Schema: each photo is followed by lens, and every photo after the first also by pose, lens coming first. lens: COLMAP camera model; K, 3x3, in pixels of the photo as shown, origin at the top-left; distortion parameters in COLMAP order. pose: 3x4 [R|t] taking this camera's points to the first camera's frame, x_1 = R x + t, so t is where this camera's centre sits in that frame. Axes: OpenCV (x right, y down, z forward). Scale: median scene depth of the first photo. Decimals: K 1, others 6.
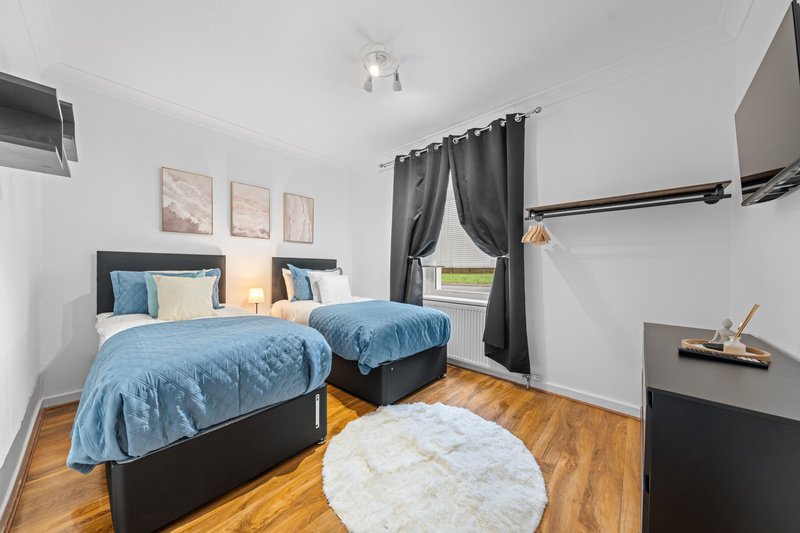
lens RADIAL K [[274.5, 0, 401.6], [0, 274.5, 273.9], [0, 0, 1]] dist [-0.001419, -0.000036]
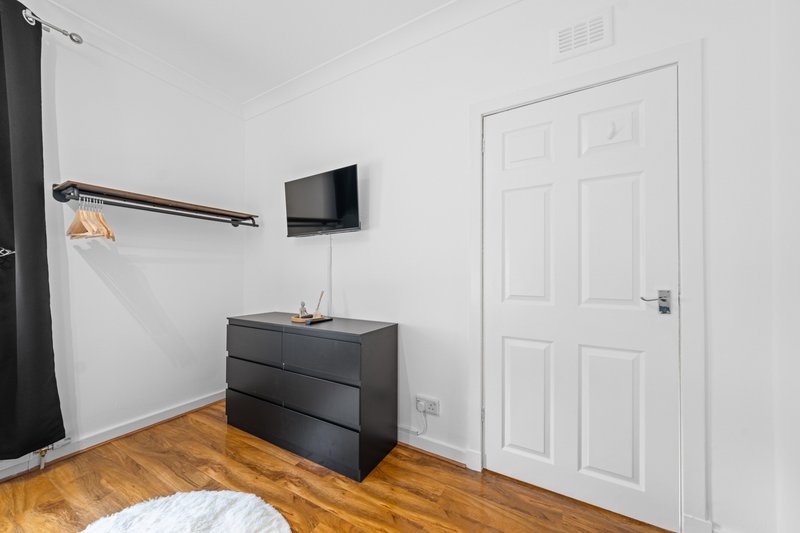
lens RADIAL K [[282.7, 0, 388.1], [0, 282.7, 271.0], [0, 0, 1]] dist [0.000819, 0.000133]
pose [[-0.196663, 0.009487, 0.980425, -0.334155], [0.025535, 0.999664, -0.004551, -0.009654], [-0.980139, 0.024140, -0.196839, 0.348326]]
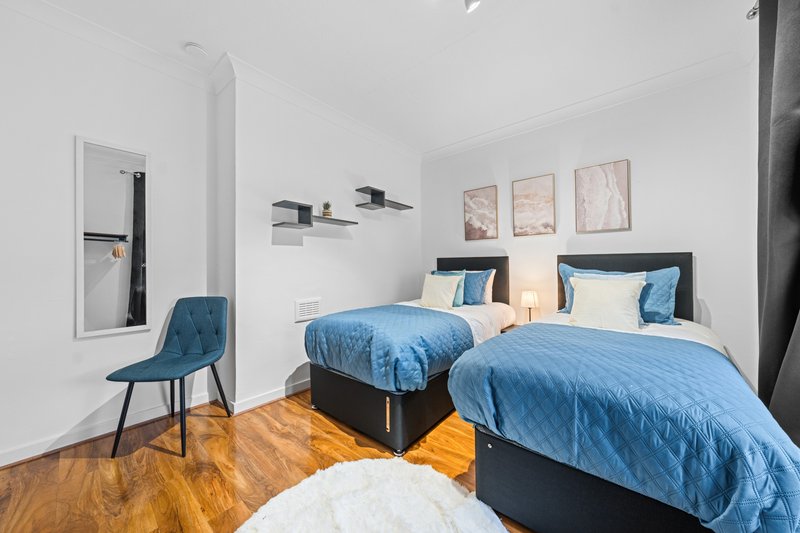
lens RADIAL K [[274.5, 0, 401.6], [0, 274.5, 273.9], [0, 0, 1]] dist [-0.001419, -0.000036]
pose [[0.020762, 0.013255, -0.999697, 0.431771], [-0.022984, 0.999654, 0.012777, -0.006365], [0.999520, 0.022711, 0.021059, 0.668283]]
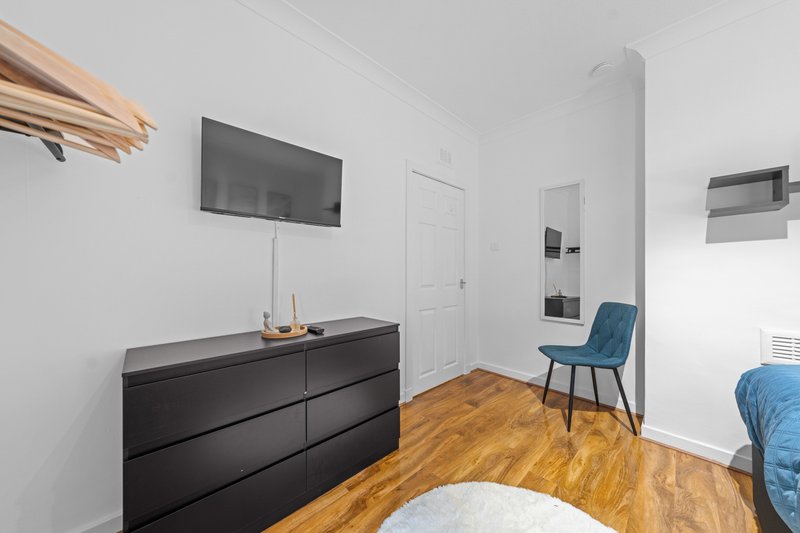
lens RADIAL K [[274.5, 0, 401.6], [0, 274.5, 273.9], [0, 0, 1]] dist [-0.001419, -0.000036]
pose [[-0.996088, -0.003148, 0.088308, 0.198148], [-0.000516, 0.999555, 0.029811, -0.026603], [-0.088362, 0.029649, -0.995647, 0.972009]]
